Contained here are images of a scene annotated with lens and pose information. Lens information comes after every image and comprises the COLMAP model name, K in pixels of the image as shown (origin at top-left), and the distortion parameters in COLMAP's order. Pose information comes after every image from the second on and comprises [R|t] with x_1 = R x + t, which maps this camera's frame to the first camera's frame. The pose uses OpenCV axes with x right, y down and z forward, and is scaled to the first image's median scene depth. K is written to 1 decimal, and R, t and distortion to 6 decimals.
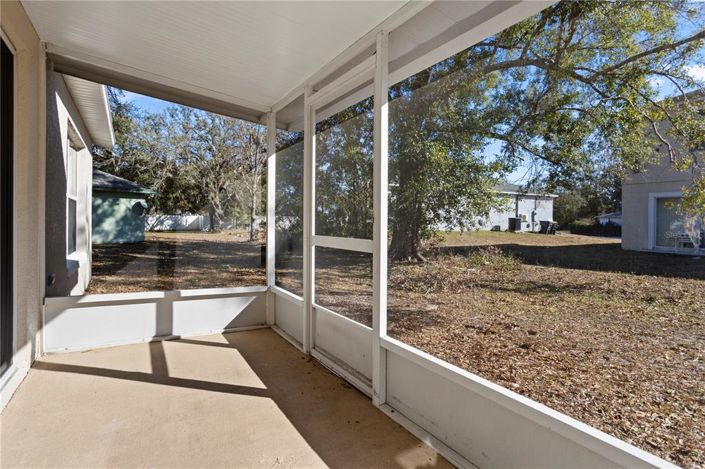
lens RADIAL K [[337.0, 0, 355.6], [0, 337.0, 230.1], [0, 0, 1]] dist [-0.035758, 0.002945]
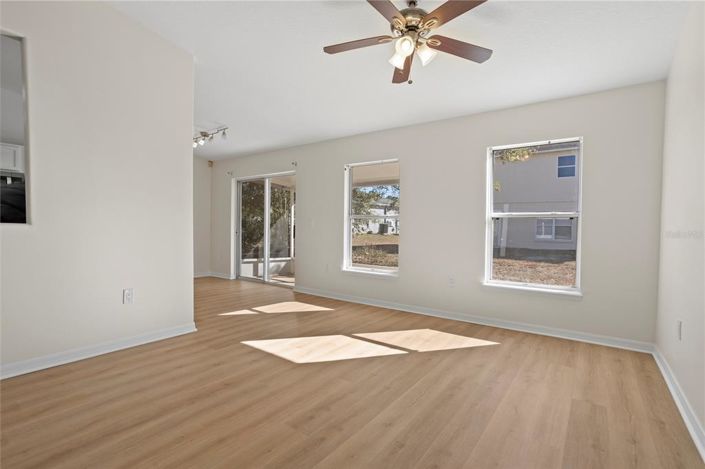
lens RADIAL K [[337.0, 0, 351.6], [0, 337.0, 236.8], [0, 0, 1]] dist [-0.035758, 0.002945]
pose [[0.939422, 0.001675, 0.342757, -0.157949], [-0.006356, 0.999901, 0.012534, -0.003725], [-0.342703, -0.013954, 0.939340, -0.335251]]
